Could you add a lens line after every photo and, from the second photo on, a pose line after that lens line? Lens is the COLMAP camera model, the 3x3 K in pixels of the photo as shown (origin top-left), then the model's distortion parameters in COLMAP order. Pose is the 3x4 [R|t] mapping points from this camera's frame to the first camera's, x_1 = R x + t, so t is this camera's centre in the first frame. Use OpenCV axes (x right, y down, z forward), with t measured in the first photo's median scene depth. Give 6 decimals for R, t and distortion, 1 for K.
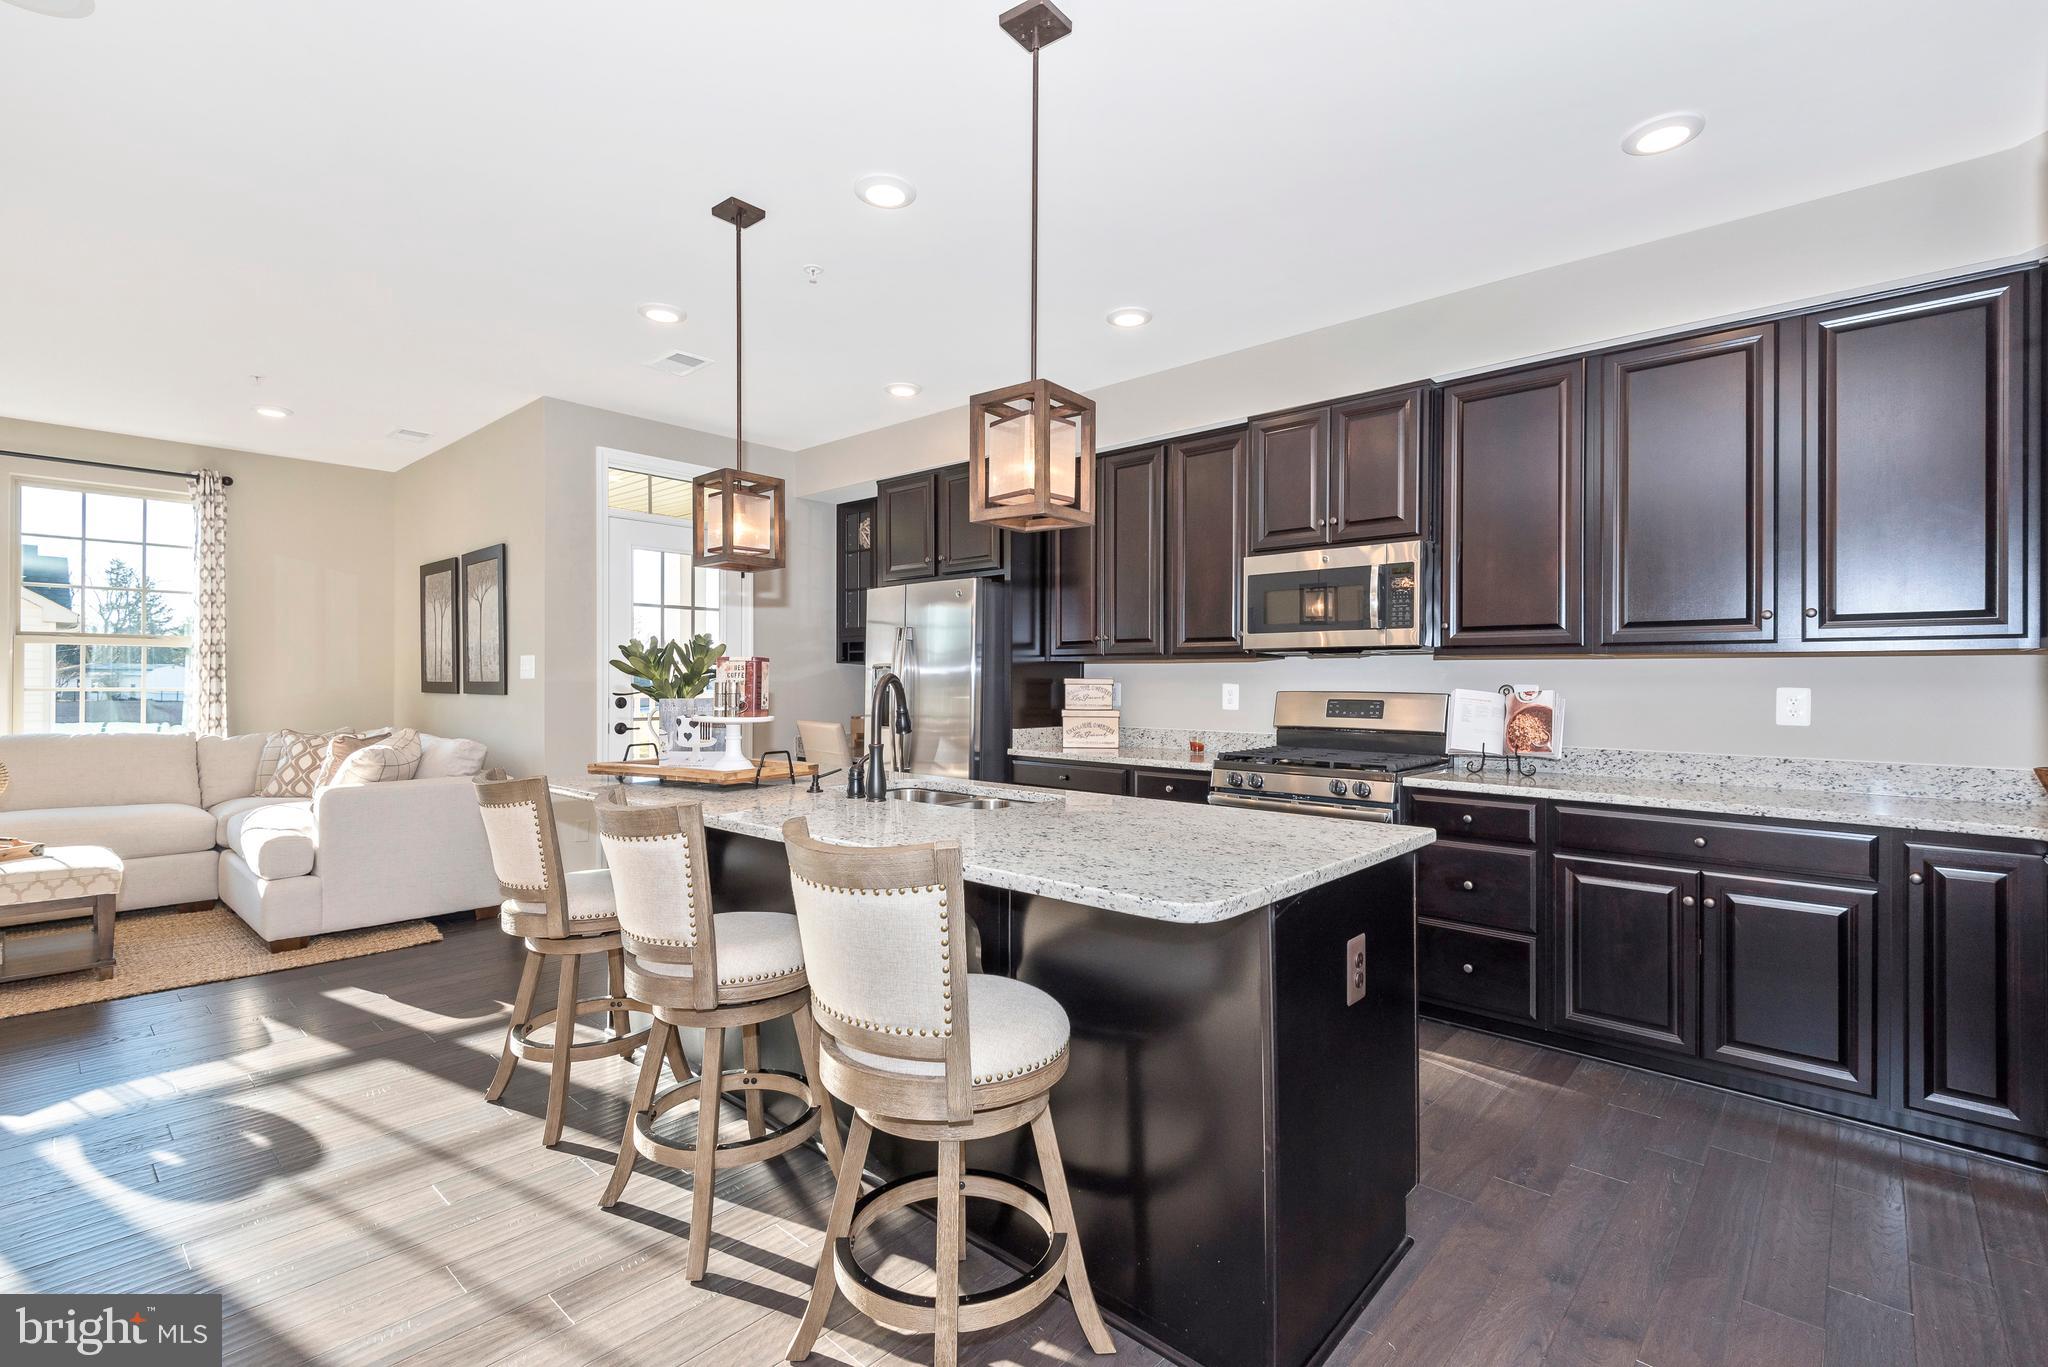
lens RADIAL K [[907.5, 0, 1017.5], [0, 907.5, 680.4], [0, 0, 1]] dist [0.027005, -0.016878]
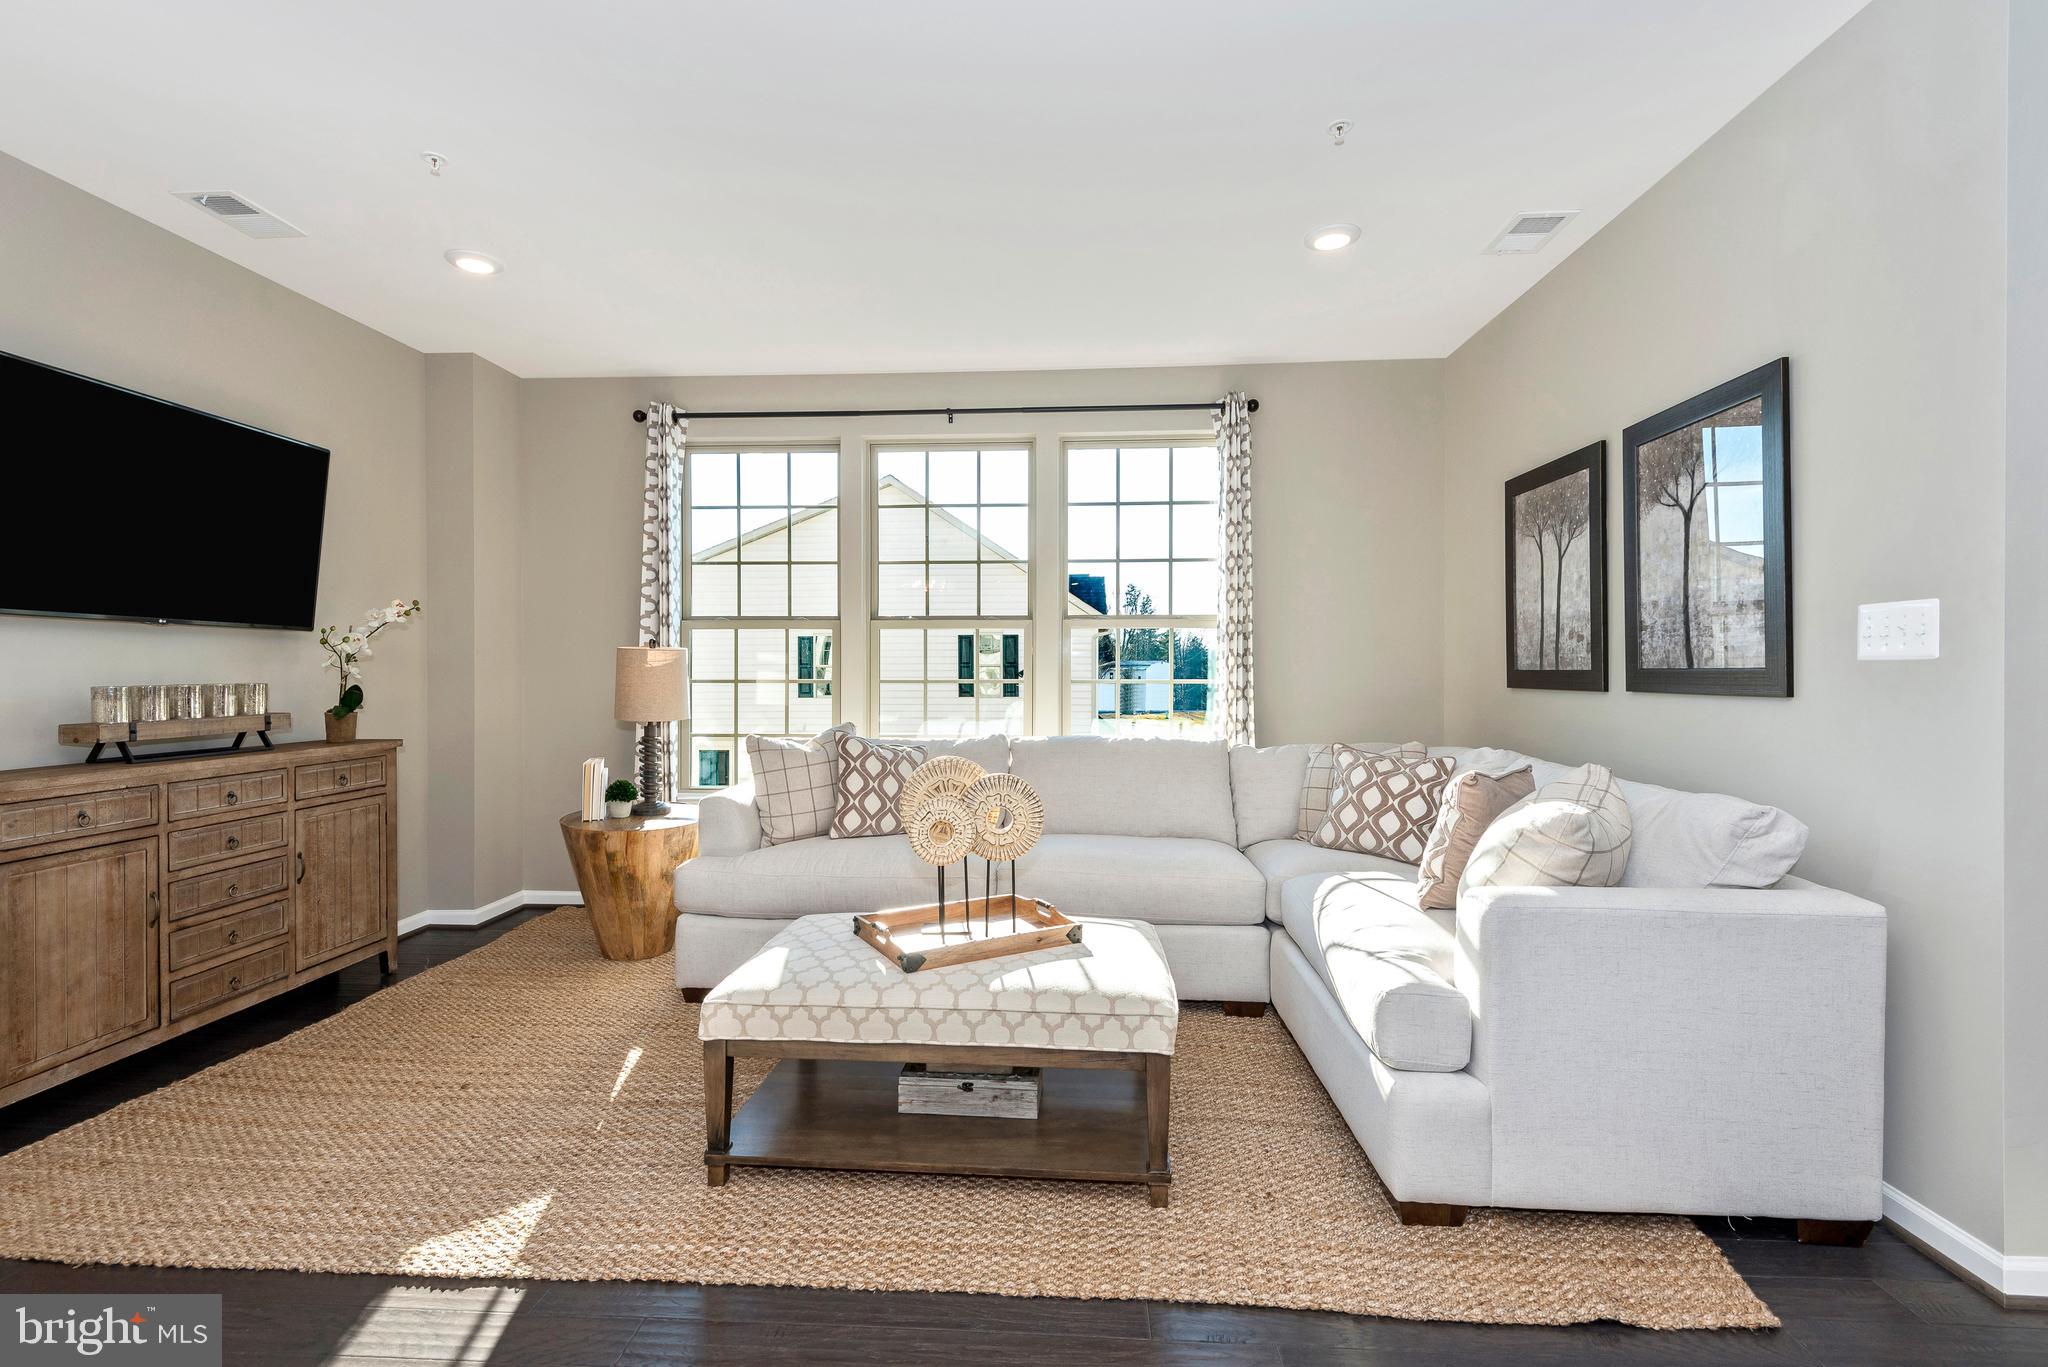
lens RADIAL K [[930.0, 0, 1018.1], [0, 930.0, 673.7], [0, 0, 1]] dist [0.002117, 0.000372]
pose [[0.625263, -0.003716, -0.780405, -0.530352], [0.005498, 0.999985, -0.000357, 0.003281], [0.780394, -0.004067, 0.625274, 0.508648]]
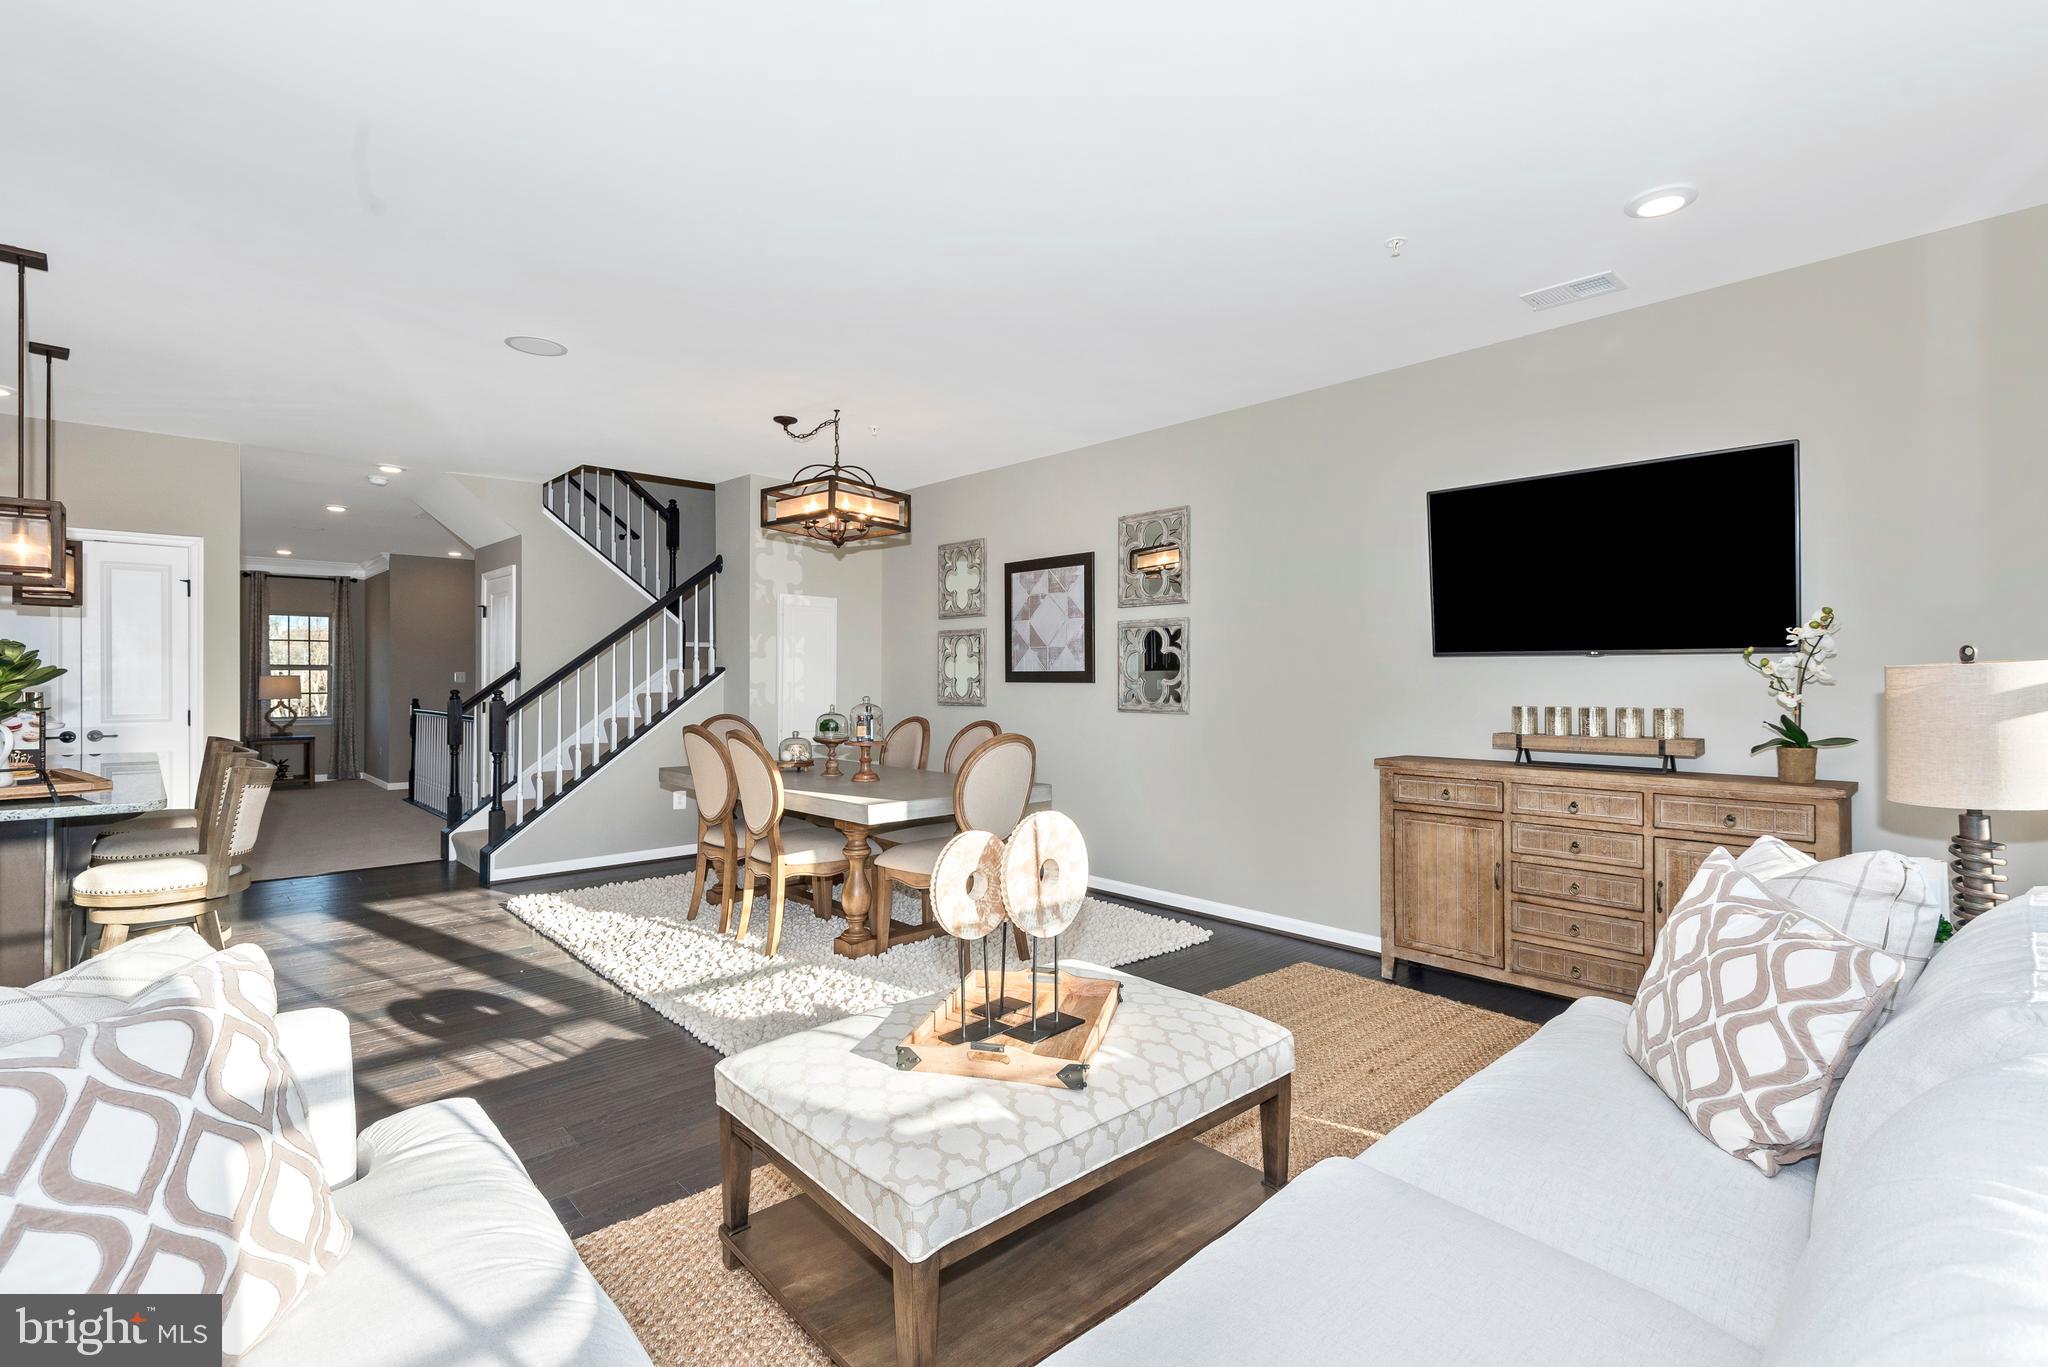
lens RADIAL K [[936.4, 0, 1027.3], [0, 936.4, 681.0], [0, 0, 1]] dist [0.011256, -0.000186]
pose [[-0.996406, -0.006653, 0.084445, -1.069879], [-0.006636, 0.999978, 0.000484, -0.012366], [-0.084446, -0.000078, -0.996428, 1.354170]]
